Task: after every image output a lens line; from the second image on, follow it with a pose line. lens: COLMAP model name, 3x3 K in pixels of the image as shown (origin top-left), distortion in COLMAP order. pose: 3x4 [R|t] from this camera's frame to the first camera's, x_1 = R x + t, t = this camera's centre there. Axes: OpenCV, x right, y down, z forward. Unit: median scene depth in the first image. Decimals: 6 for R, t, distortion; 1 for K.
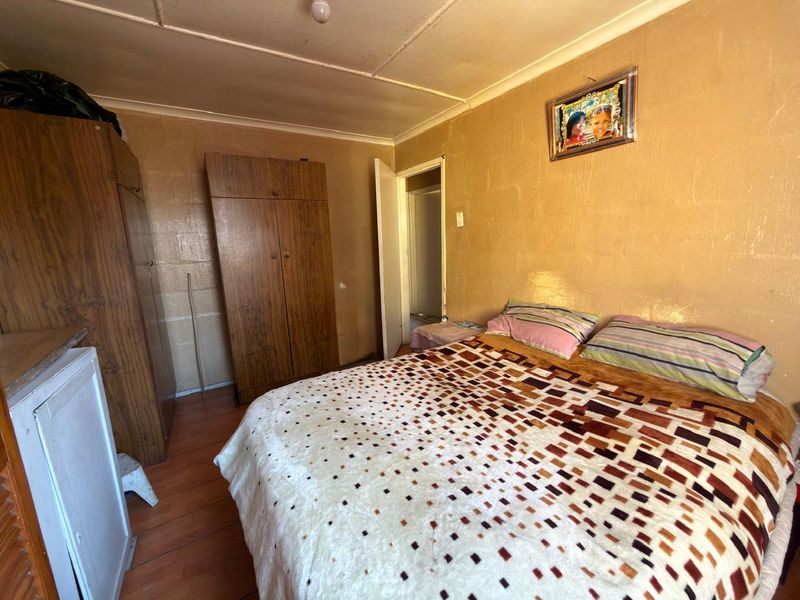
lens RADIAL K [[322.2, 0, 400.0], [0, 322.2, 300.0], [0, 0, 1]] dist [-0.000277, -0.000059]
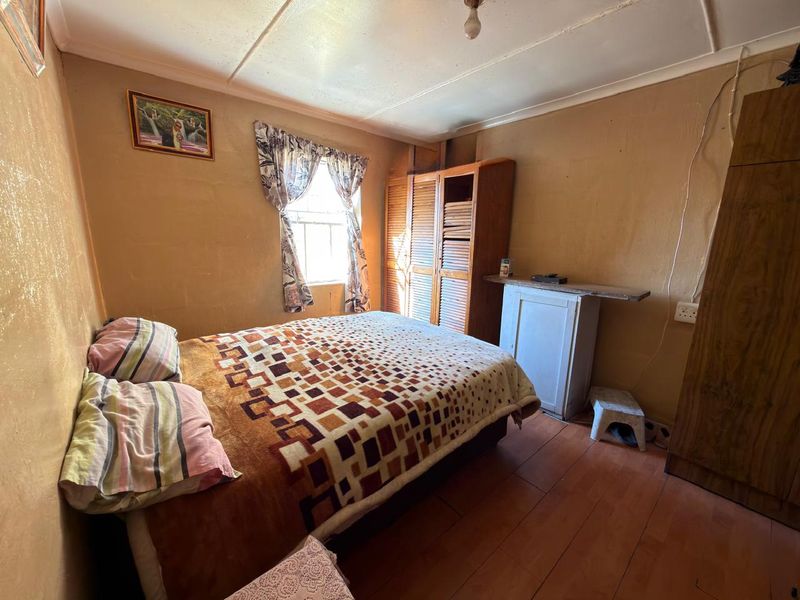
lens RADIAL K [[322.2, 0, 400.0], [0, 322.2, 300.0], [0, 0, 1]] dist [-0.000277, -0.000059]
pose [[-0.987566, 0.044037, -0.150911, 0.165596], [-0.017573, 0.923023, 0.384344, -0.351843], [0.156219, 0.382217, -0.910772, 1.822180]]
